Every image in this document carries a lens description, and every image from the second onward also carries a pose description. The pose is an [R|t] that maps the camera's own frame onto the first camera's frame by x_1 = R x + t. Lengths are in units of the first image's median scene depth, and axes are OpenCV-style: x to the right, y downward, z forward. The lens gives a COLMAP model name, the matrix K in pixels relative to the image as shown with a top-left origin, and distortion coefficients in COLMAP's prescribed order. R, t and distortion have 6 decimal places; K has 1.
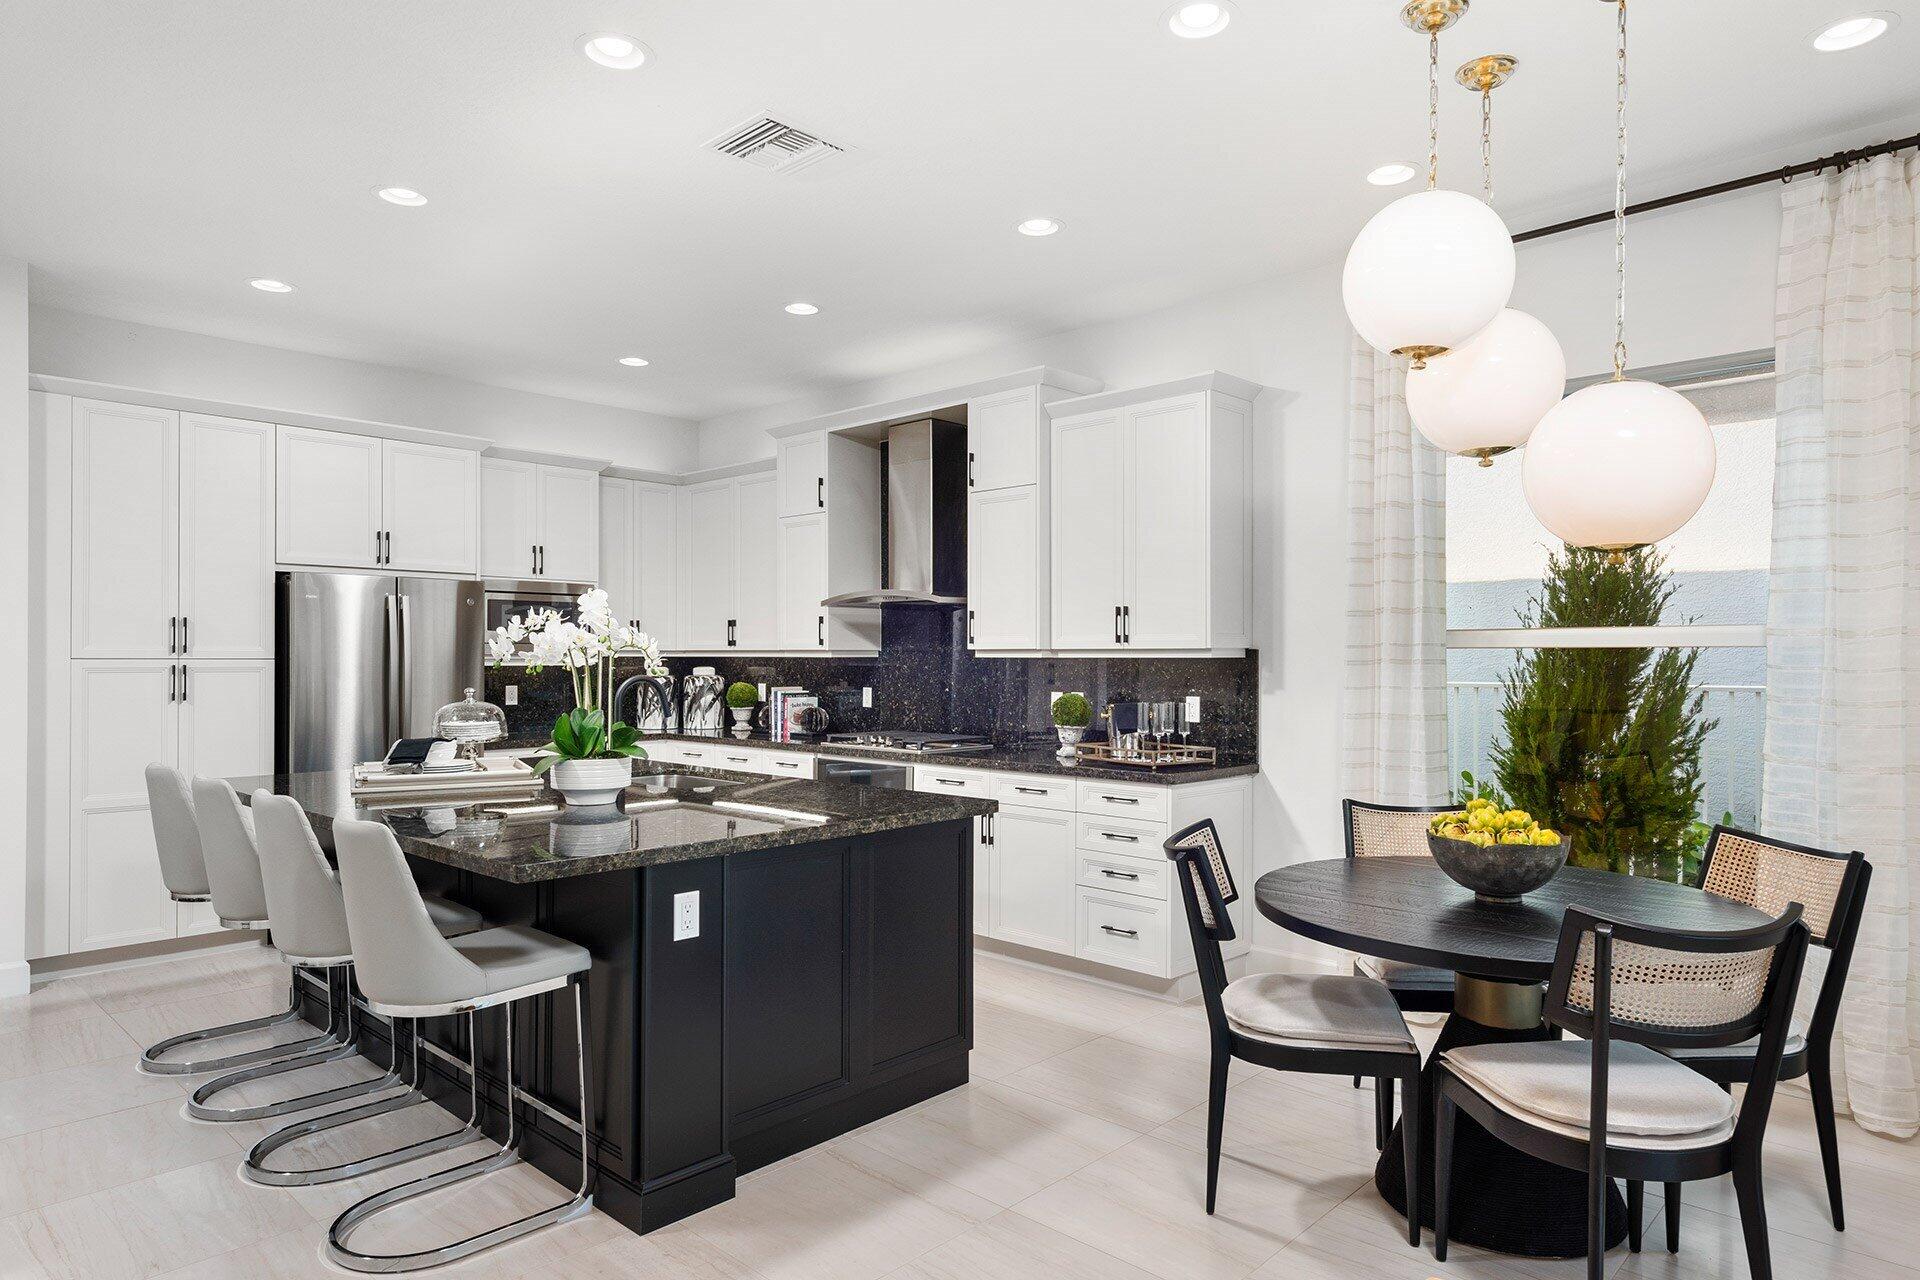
lens RADIAL K [[1115.8, 0, 958.6], [0, 1115.8, 653.7], [0, 0, 1]] dist [0.000944, 0.000379]
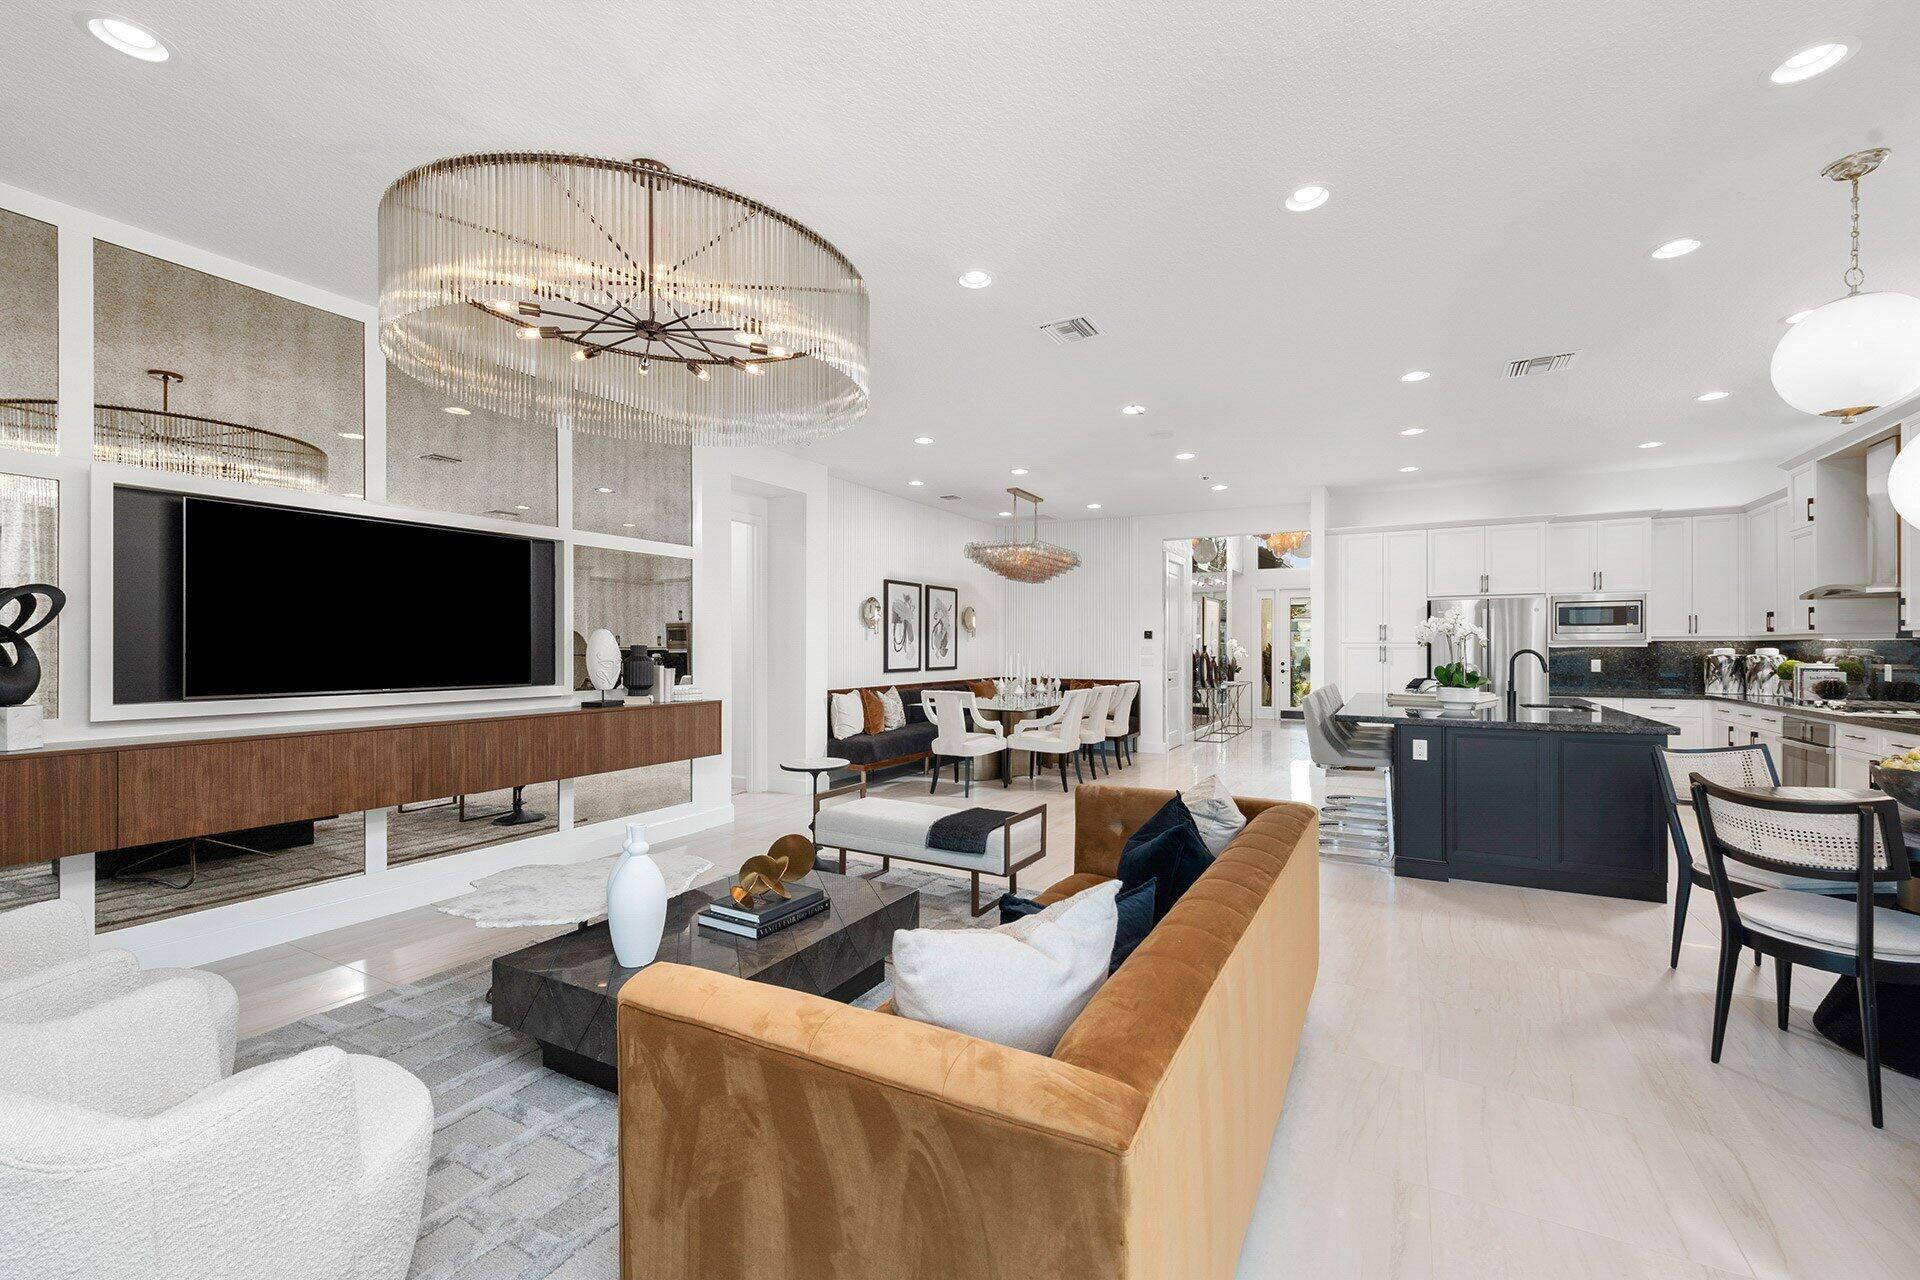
lens RADIAL K [[706.0, 0, 955.4], [0, 706.0, 646.4], [0, 0, 1]] dist [-0.000189, -0.000016]
pose [[0.193352, -0.002746, -0.981126, 0.474810], [0.004497, 0.999988, -0.001913, 0.008180], [0.981119, -0.004042, 0.193362, -0.109081]]
